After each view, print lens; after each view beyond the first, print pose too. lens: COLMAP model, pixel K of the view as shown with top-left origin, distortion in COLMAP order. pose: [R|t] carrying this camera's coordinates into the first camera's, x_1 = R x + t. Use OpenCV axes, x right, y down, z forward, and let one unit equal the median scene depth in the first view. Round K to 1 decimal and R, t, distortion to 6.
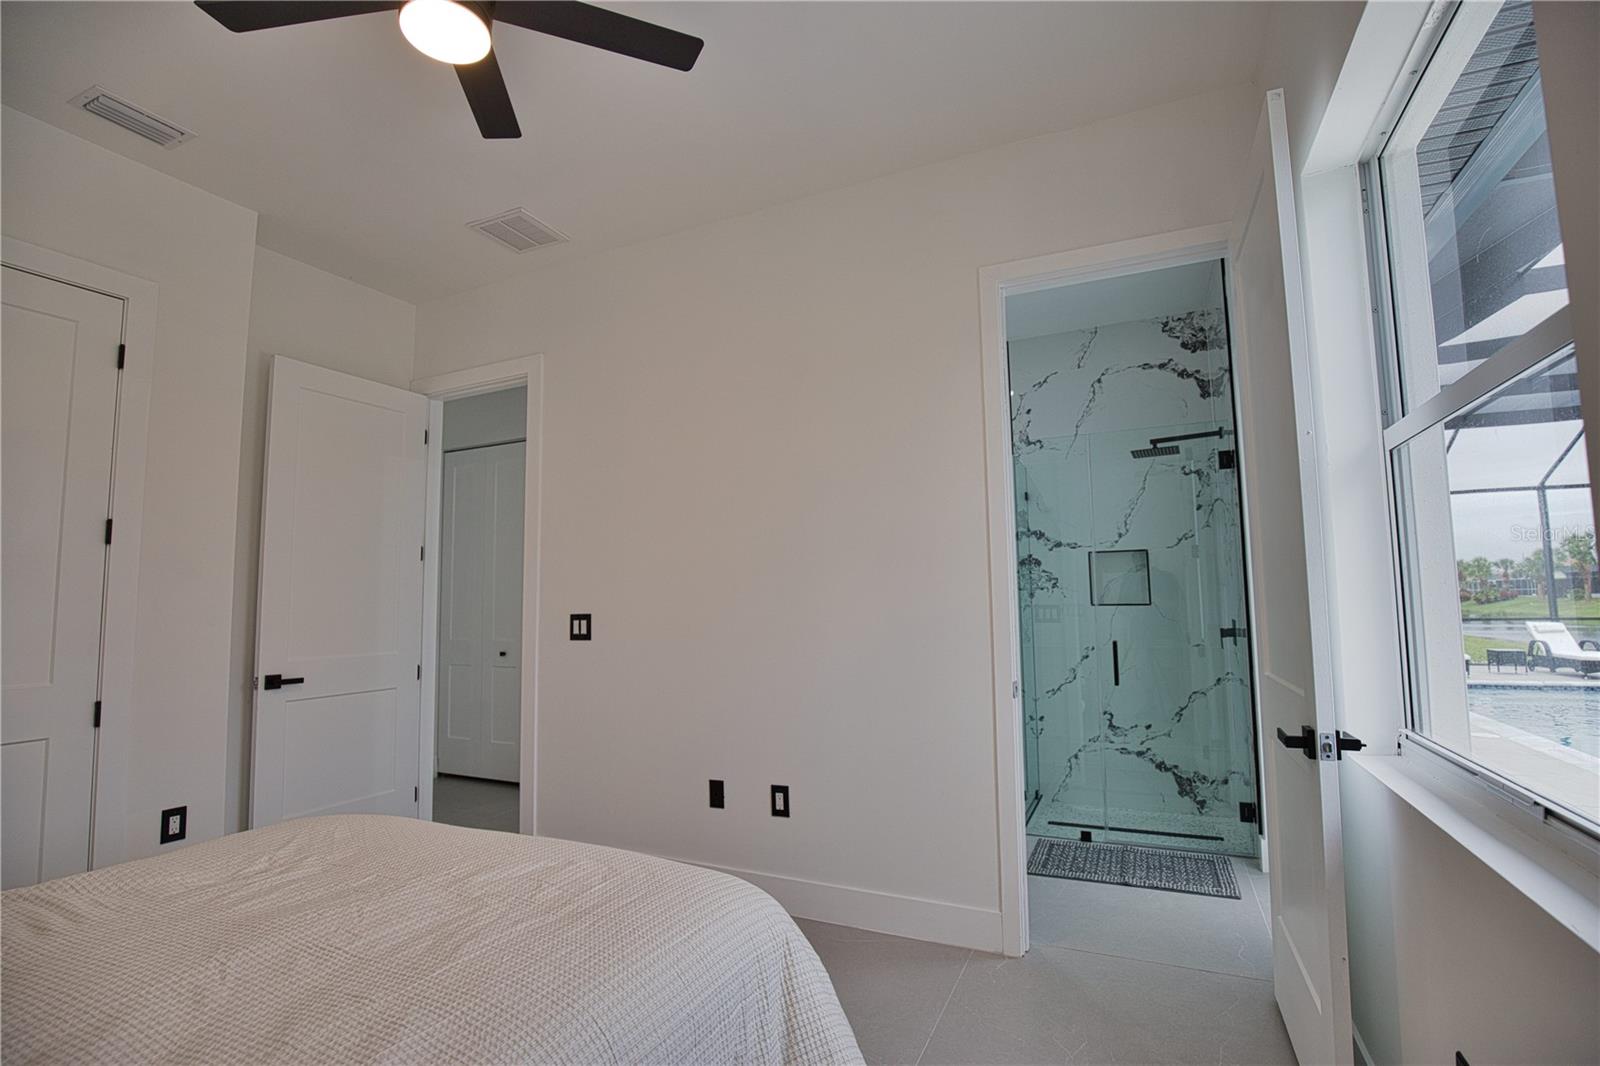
lens RADIAL K [[729.1, 0, 803.9], [0, 729.1, 544.0], [0, 0, 1]] dist [-0.039710, 0.007647]
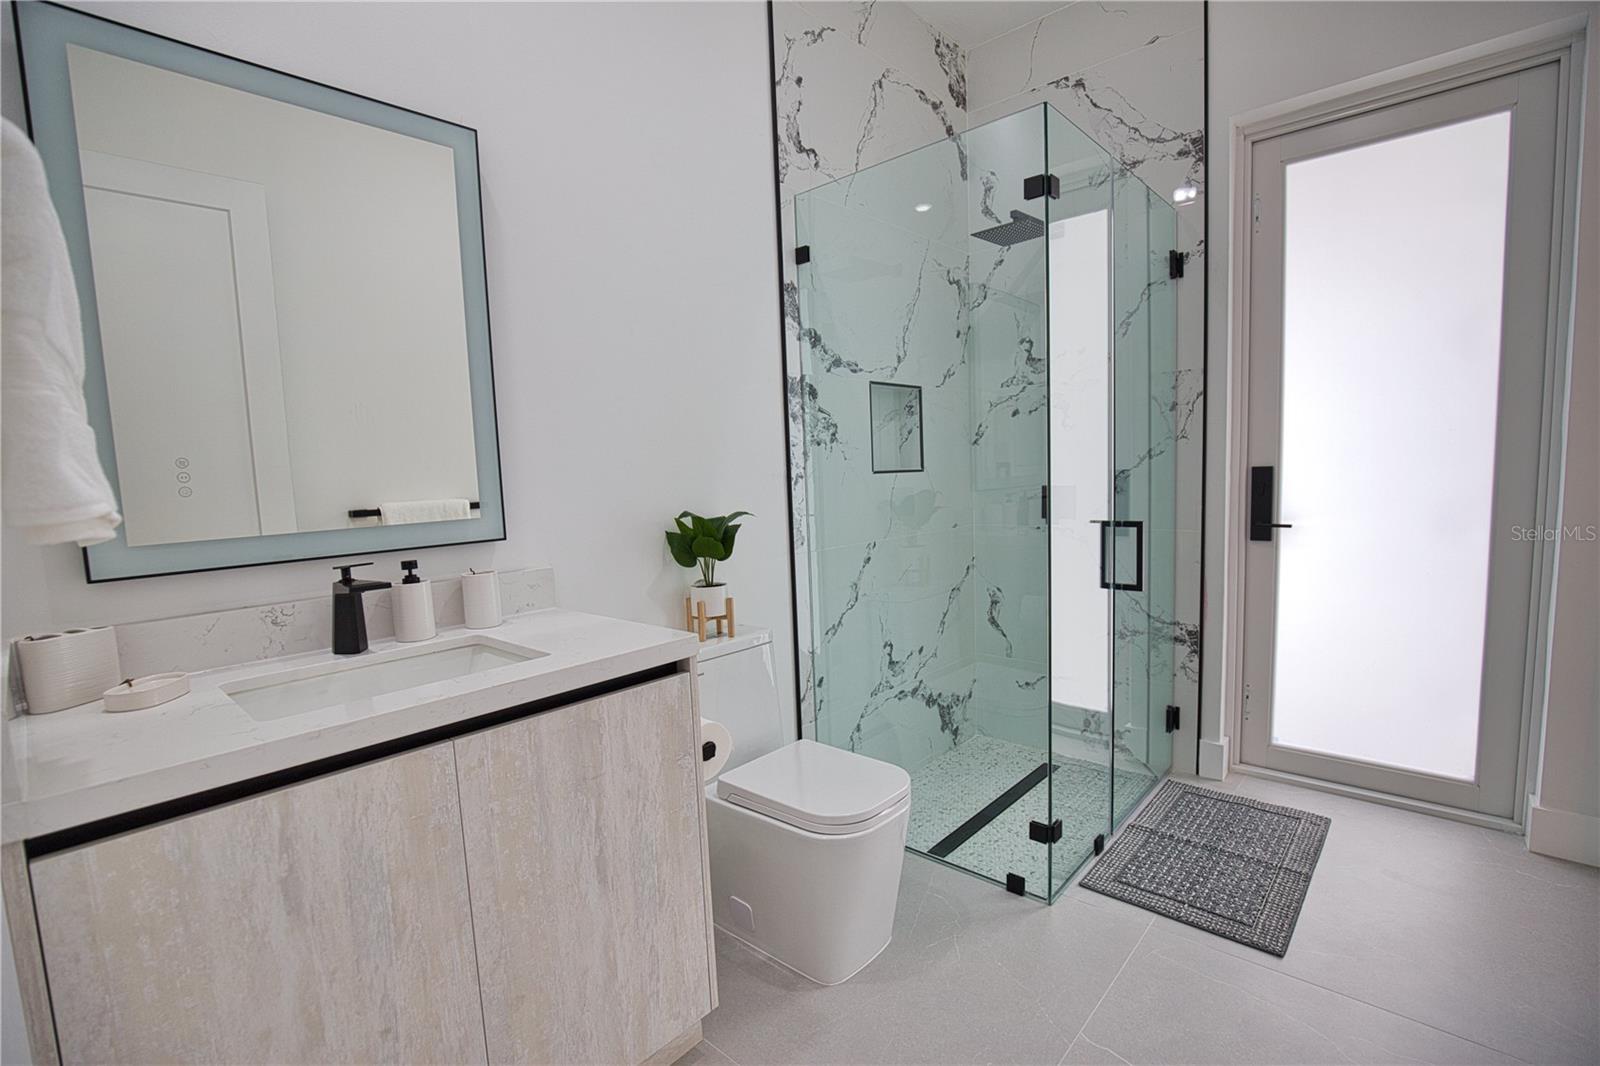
lens RADIAL K [[729.1, 0, 803.9], [0, 729.1, 544.0], [0, 0, 1]] dist [-0.039710, 0.007647]
pose [[0.290712, -0.095408, 0.952042, -0.196355], [-0.043284, 0.992686, 0.112698, 0.079176], [-0.955831, -0.073971, 0.284456, 0.898692]]
